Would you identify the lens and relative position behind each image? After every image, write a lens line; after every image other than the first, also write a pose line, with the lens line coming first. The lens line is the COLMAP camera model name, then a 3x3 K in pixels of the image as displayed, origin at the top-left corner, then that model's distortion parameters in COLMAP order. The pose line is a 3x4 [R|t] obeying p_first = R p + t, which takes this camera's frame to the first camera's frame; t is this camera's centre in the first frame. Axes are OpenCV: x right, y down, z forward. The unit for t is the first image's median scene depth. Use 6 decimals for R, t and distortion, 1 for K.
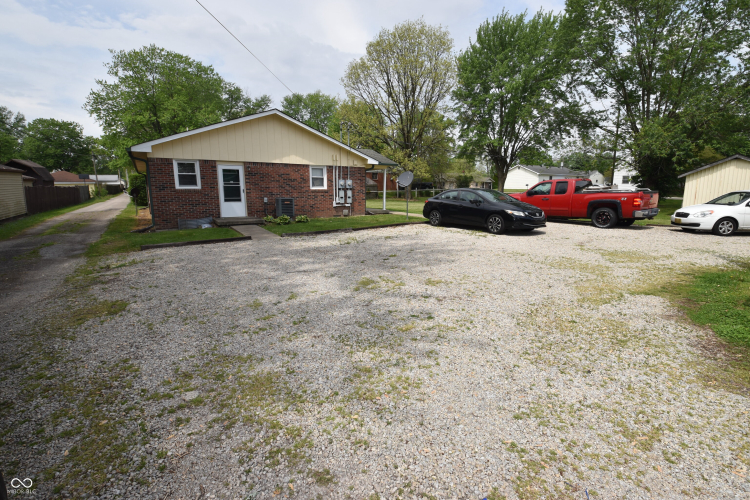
lens RADIAL K [[326.6, 0, 377.9], [0, 326.6, 245.2], [0, 0, 1]] dist [-0.038057, -0.000536]
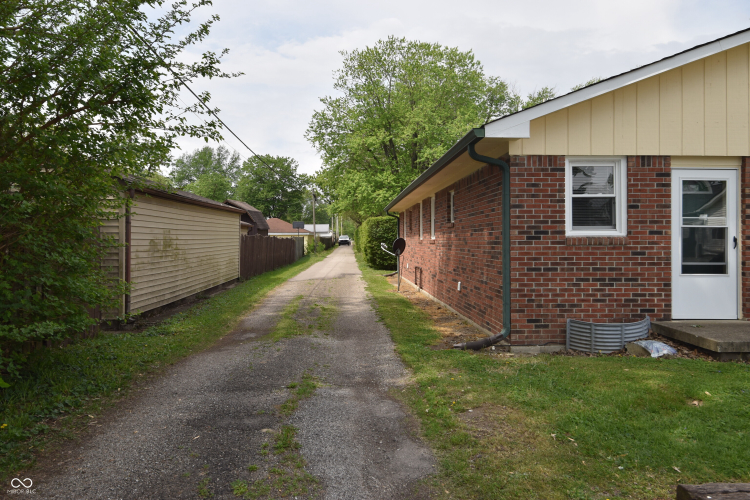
lens RADIAL K [[536.0, 0, 375.0], [0, 536.0, 250.0], [0, 0, 1]] dist [0.030926, -0.001793]
pose [[0.836777, 0.000880, -0.547543, -0.353465], [-0.088177, 0.987163, -0.133169, -0.043377], [0.540397, 0.159713, 0.826113, 0.279813]]
